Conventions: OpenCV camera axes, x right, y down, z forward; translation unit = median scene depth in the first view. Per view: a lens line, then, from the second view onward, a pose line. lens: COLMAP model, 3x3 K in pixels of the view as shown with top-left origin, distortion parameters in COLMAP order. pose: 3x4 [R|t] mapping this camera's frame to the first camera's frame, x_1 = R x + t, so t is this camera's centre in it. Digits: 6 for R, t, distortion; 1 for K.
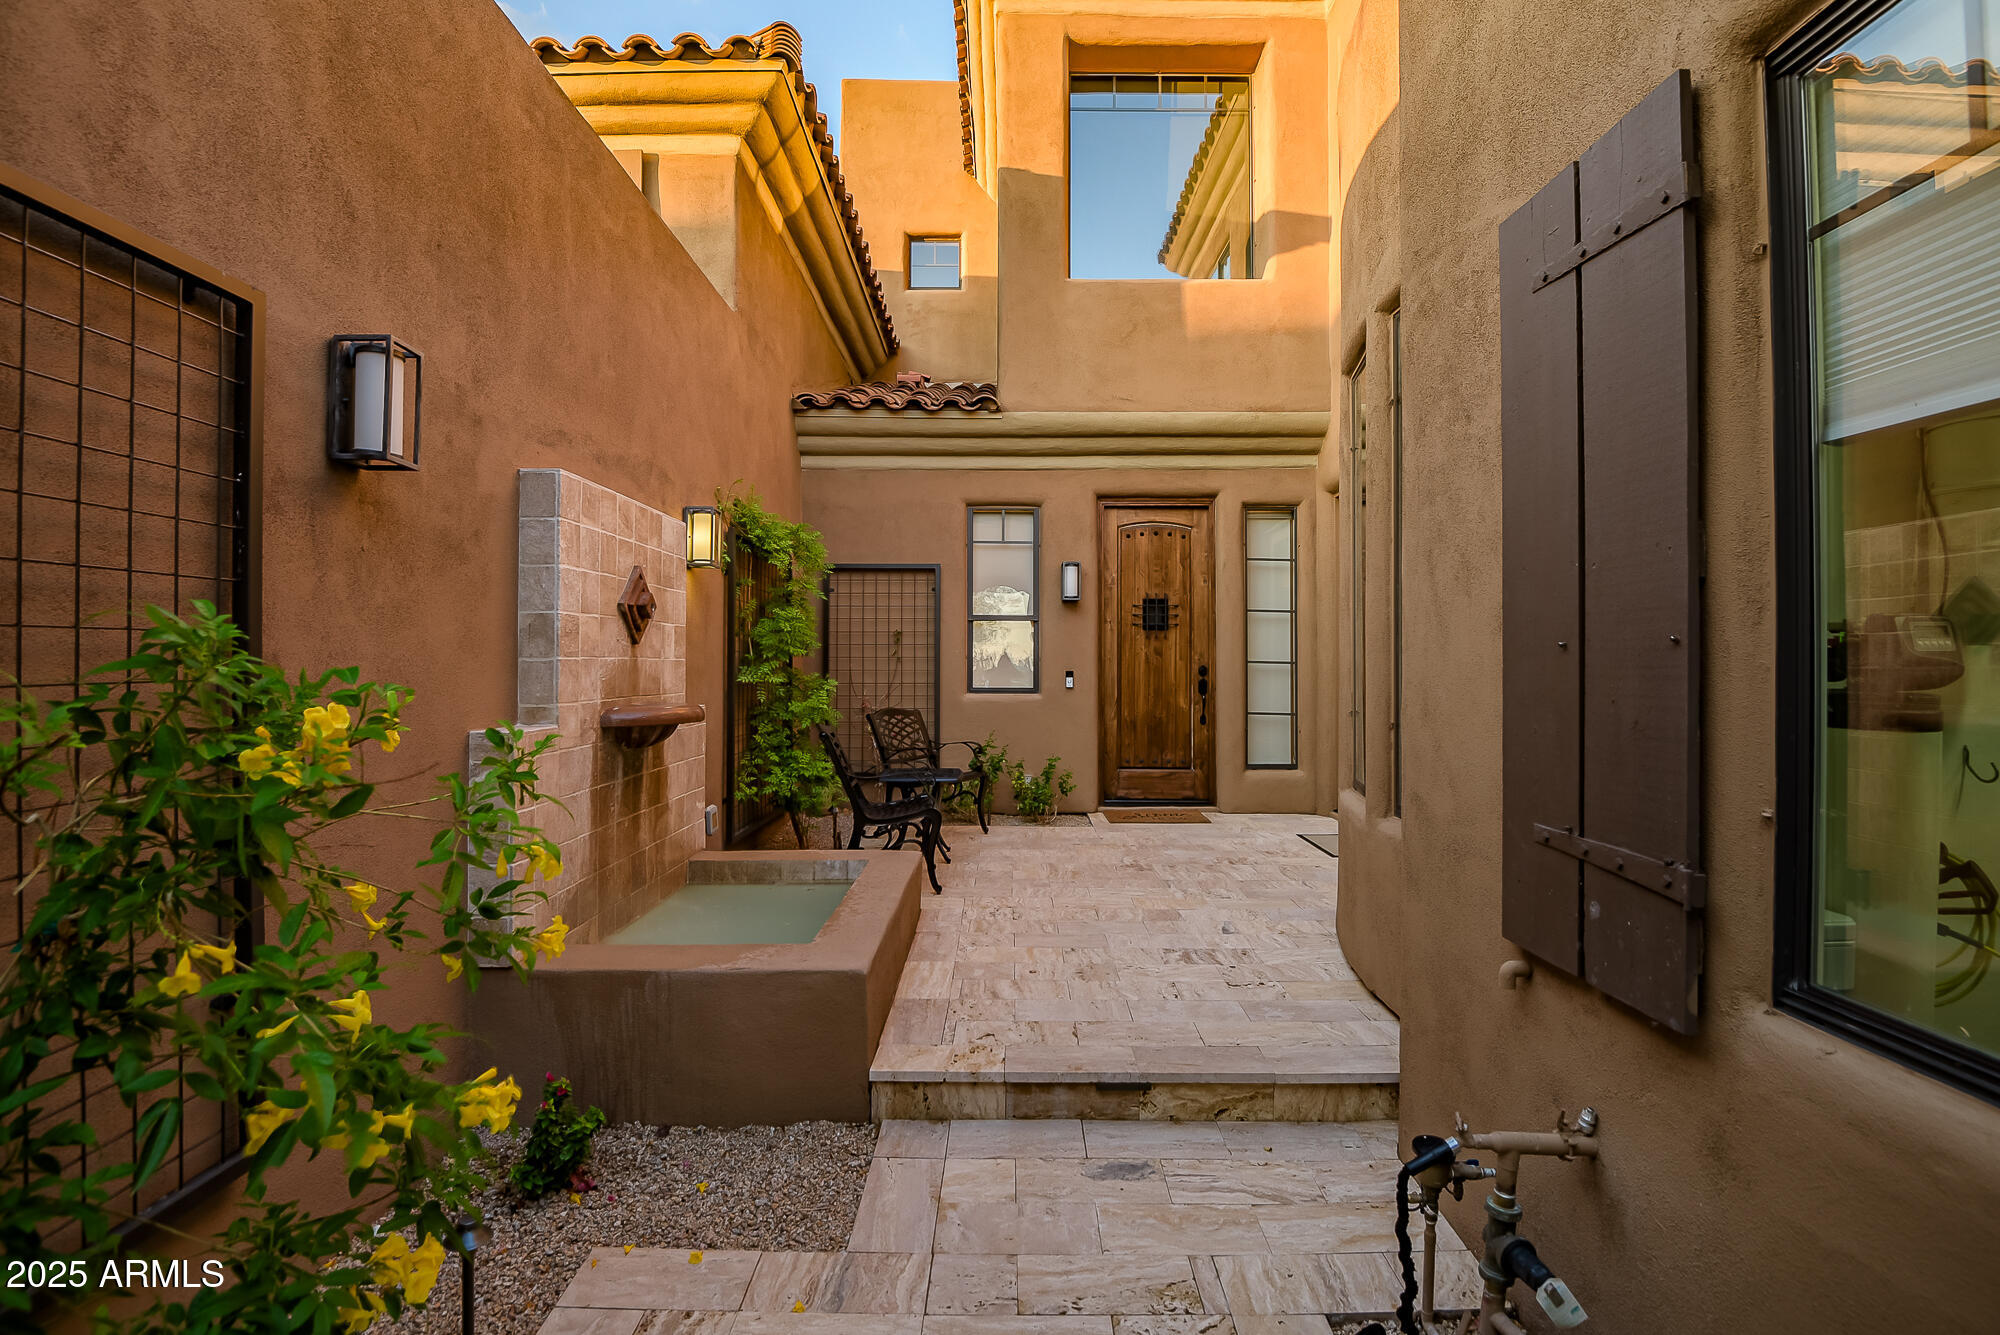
lens RADIAL K [[960.4, 0, 1003.1], [0, 960.4, 660.7], [0, 0, 1]] dist [-0.016389, 0.000166]
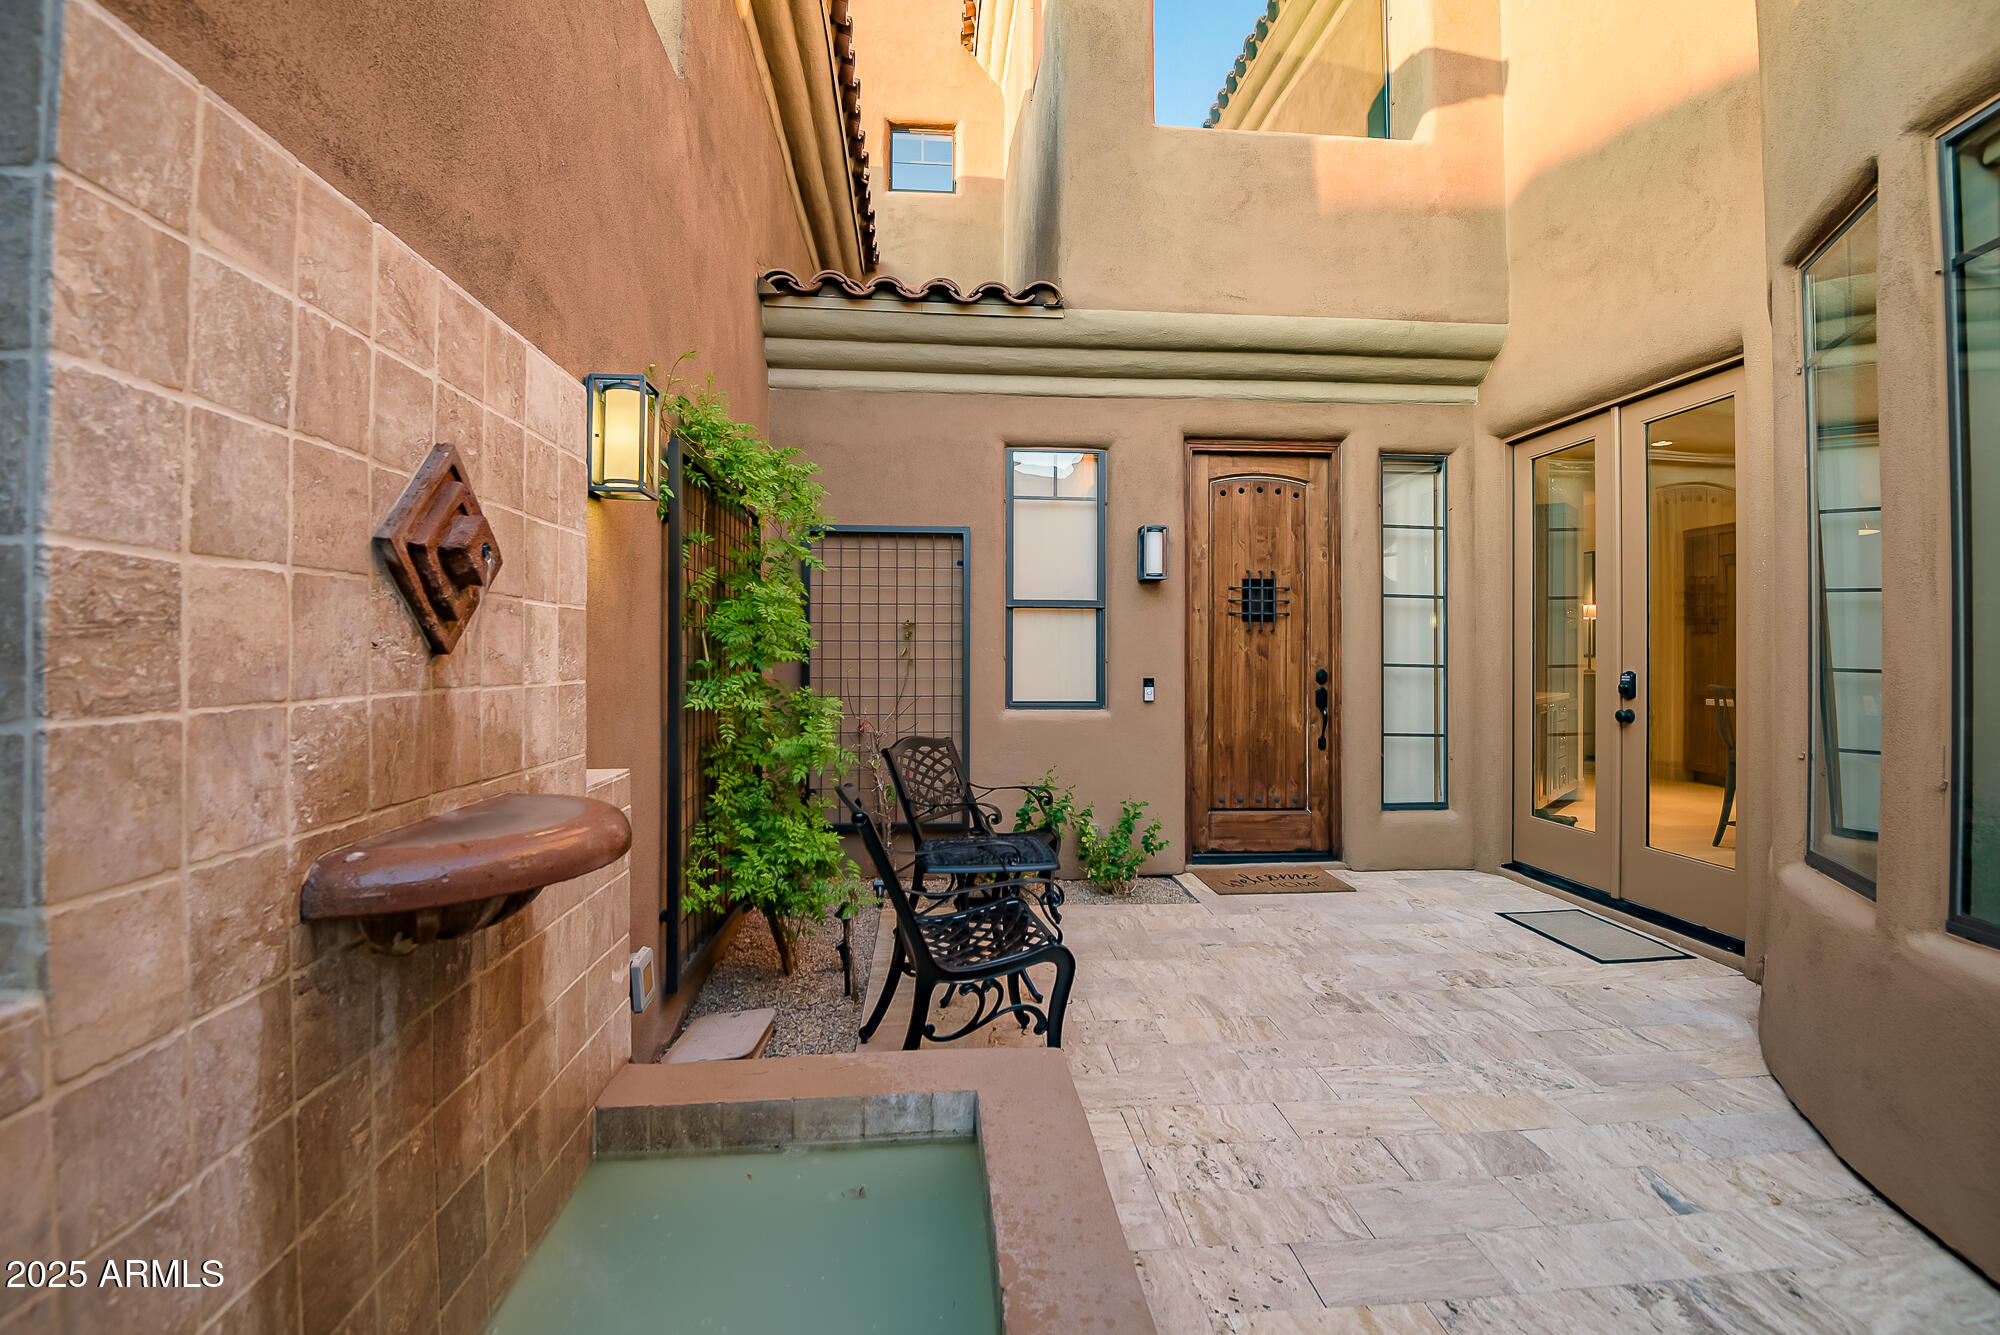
lens RADIAL K [[921.5, 0, 1000.1], [0, 921.5, 656.6], [0, 0, 1]] dist [-0.019258, -0.002179]
pose [[0.996199, -0.000006, 0.087103, -0.104675], [-0.000539, 0.999980, 0.006239, -0.009858], [-0.087101, -0.006262, 0.996180, 0.331885]]
